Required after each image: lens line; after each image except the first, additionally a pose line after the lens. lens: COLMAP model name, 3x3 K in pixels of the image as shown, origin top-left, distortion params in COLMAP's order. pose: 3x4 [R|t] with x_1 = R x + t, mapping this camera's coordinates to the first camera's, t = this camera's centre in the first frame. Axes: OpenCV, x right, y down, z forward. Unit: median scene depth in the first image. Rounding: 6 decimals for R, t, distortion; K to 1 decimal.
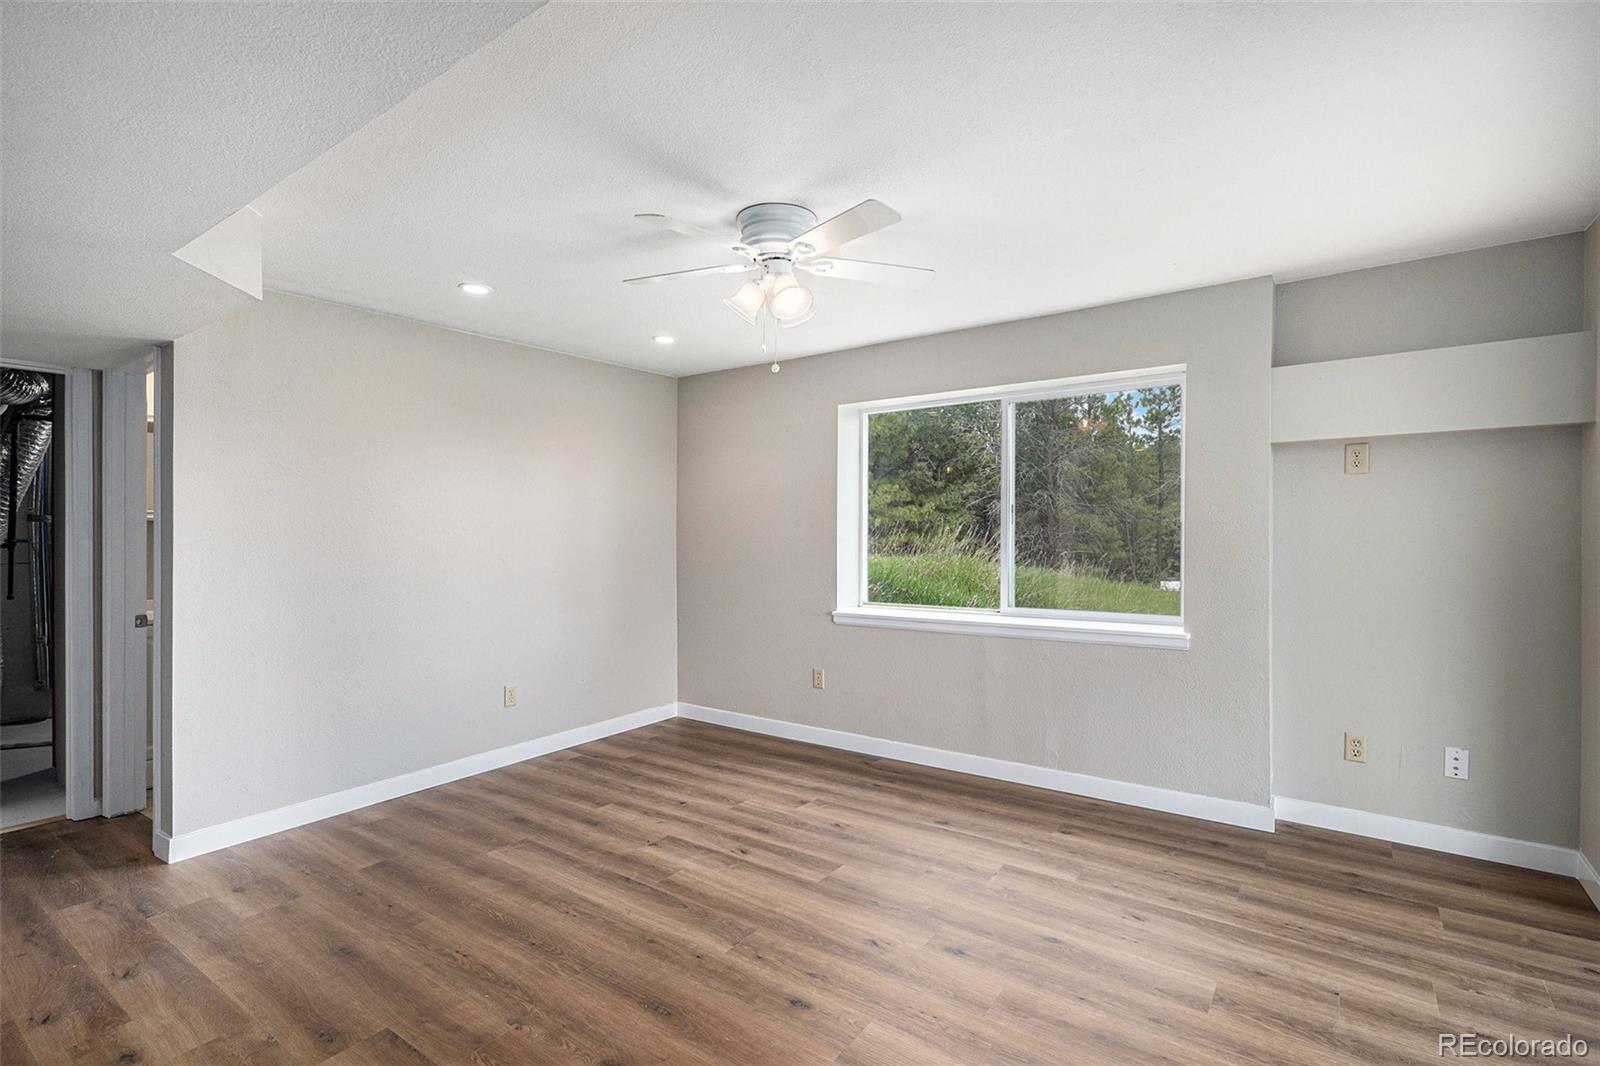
lens RADIAL K [[756.1, 0, 787.0], [0, 756.1, 536.0], [0, 0, 1]] dist [0.008978, -0.003456]
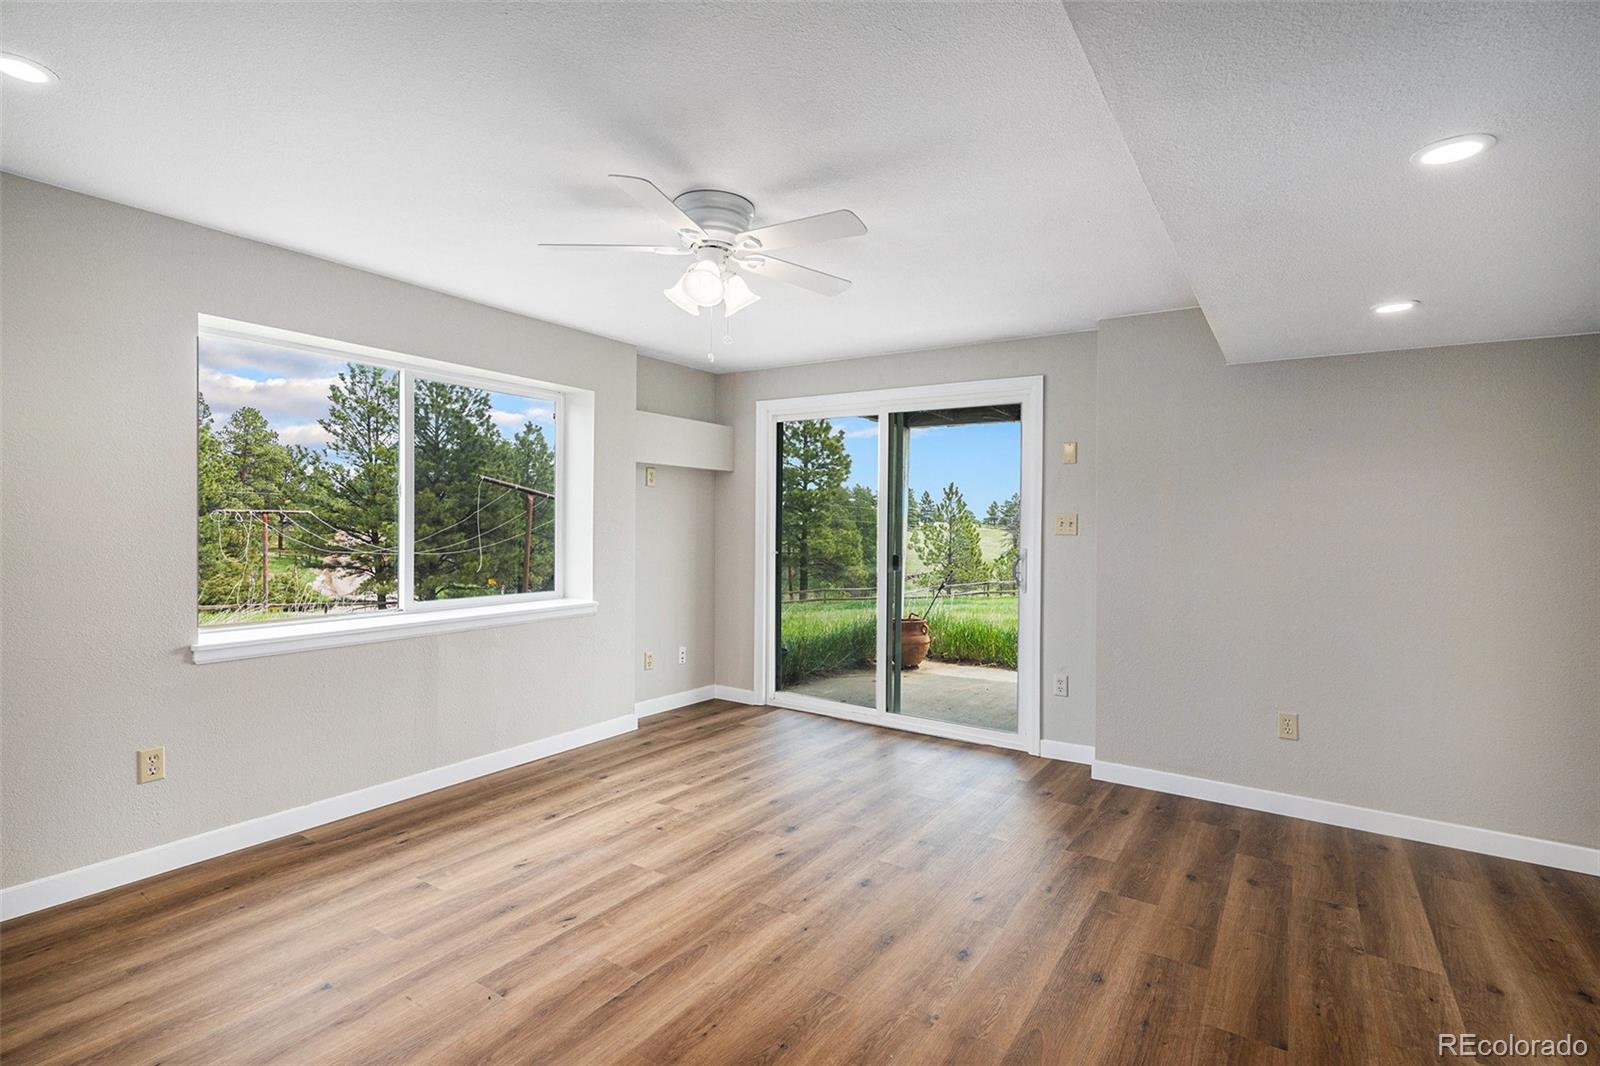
lens RADIAL K [[756.1, 0, 804.6], [0, 756.1, 538.4], [0, 0, 1]] dist [0.008978, -0.003456]
pose [[-0.052467, -0.014478, 0.998518, -0.858840], [-0.008283, 0.999867, 0.014062, 0.000467], [-0.998588, -0.007533, -0.052580, 0.788748]]
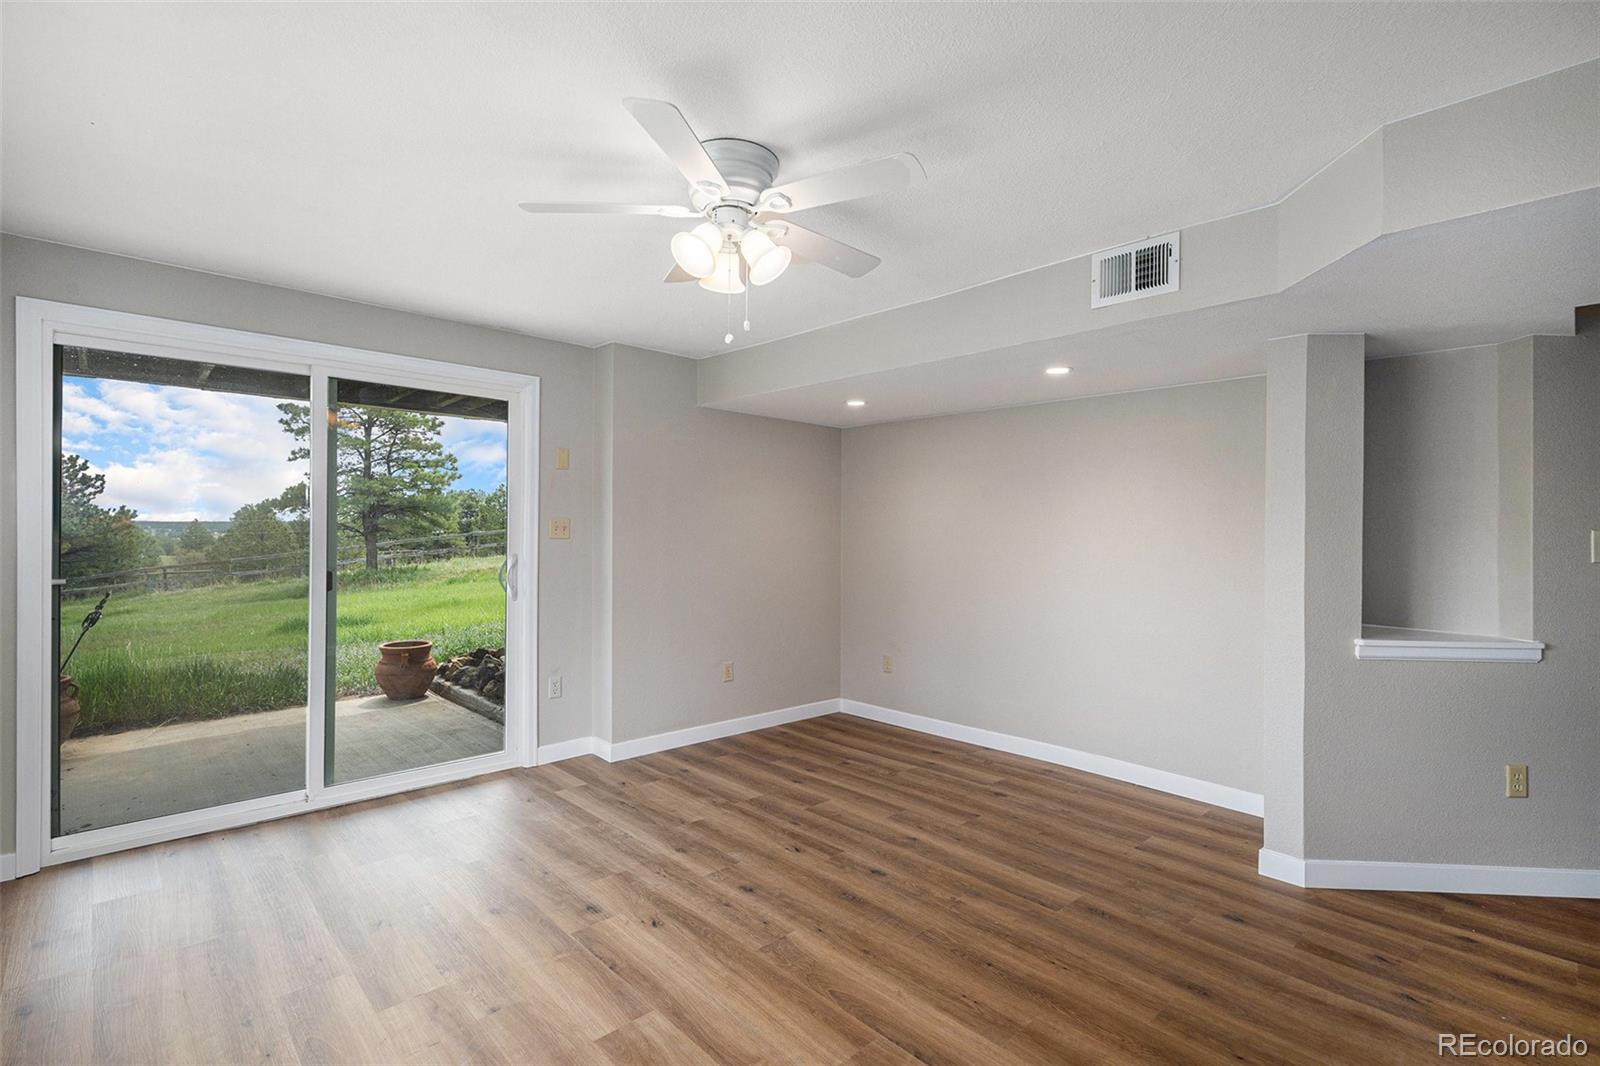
lens RADIAL K [[756.1, 0, 794.4], [0, 756.1, 524.4], [0, 0, 1]] dist [0.008978, -0.003456]
pose [[-0.983098, -0.001000, 0.183076, -0.206145], [-0.002247, 0.999976, -0.006603, -0.009578], [-0.183065, -0.006903, -0.983077, 1.536821]]
